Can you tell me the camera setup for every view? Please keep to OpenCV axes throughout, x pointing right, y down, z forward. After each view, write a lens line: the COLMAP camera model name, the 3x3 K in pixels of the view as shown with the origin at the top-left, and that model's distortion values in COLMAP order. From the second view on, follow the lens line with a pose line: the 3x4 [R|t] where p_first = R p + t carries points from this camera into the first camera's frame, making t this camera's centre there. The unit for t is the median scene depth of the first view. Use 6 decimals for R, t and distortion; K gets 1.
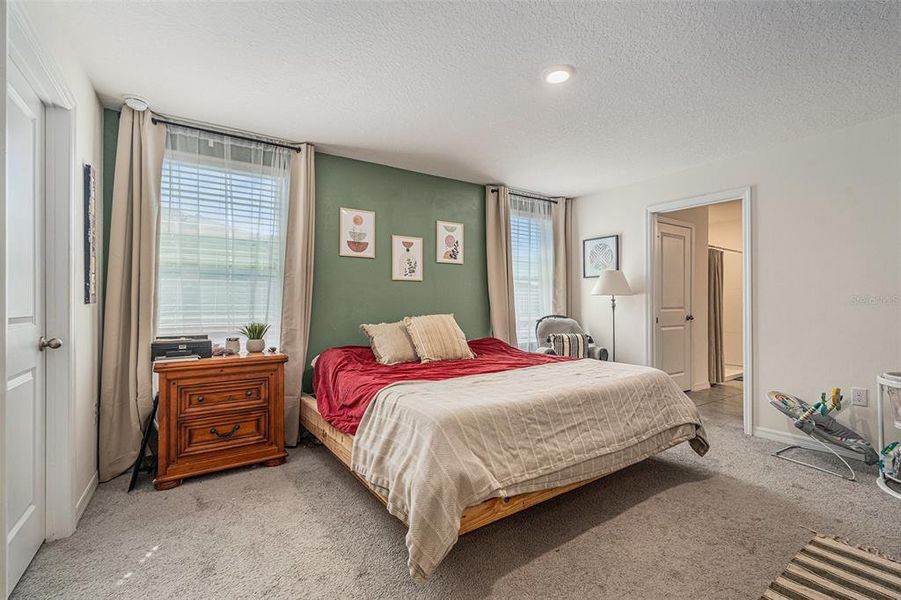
lens RADIAL K [[389.8, 0, 447.7], [0, 389.8, 301.1], [0, 0, 1]] dist [0.001351, 0.000144]
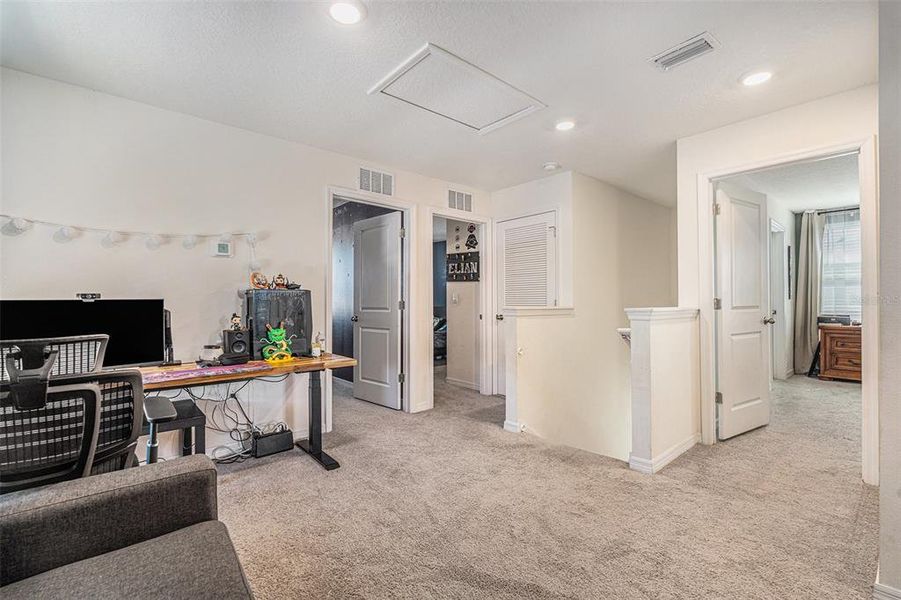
lens RADIAL K [[389.8, 0, 448.4], [0, 389.8, 299.1], [0, 0, 1]] dist [0.001351, 0.000144]
pose [[0.121102, -0.001230, -0.992639, 1.227253], [0.010108, 0.999949, -0.000006, -0.015434], [0.992589, -0.010032, 0.121108, -1.395402]]
